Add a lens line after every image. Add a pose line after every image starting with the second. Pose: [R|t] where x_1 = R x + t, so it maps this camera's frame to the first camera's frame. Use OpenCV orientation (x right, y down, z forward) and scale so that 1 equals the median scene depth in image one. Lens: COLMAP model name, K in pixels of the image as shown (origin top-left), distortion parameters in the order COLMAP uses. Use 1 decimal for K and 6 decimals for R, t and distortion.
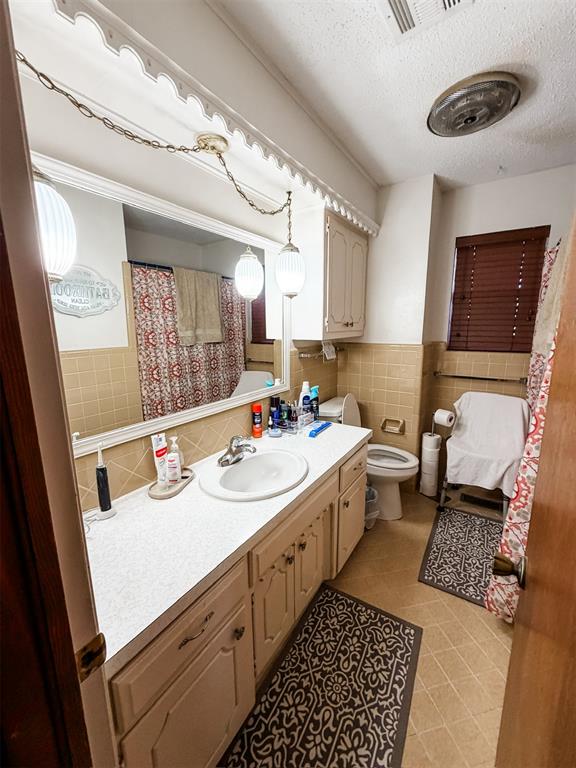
lens RADIAL K [[309.8, 0, 285.6], [0, 309.8, 383.9], [0, 0, 1]] dist [0.002008, -0.000126]
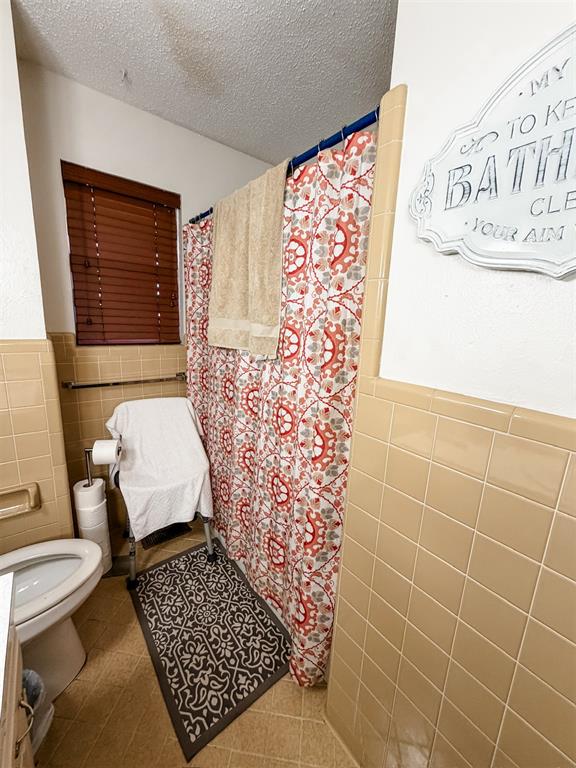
lens RADIAL K [[309.8, 0, 286.4], [0, 309.8, 381.3], [0, 0, 1]] dist [0.002008, -0.000126]
pose [[0.302167, -0.167920, 0.938349, 0.046013], [0.134657, 0.982011, 0.132371, -0.069123], [-0.943696, 0.086357, 0.319342, 0.431213]]
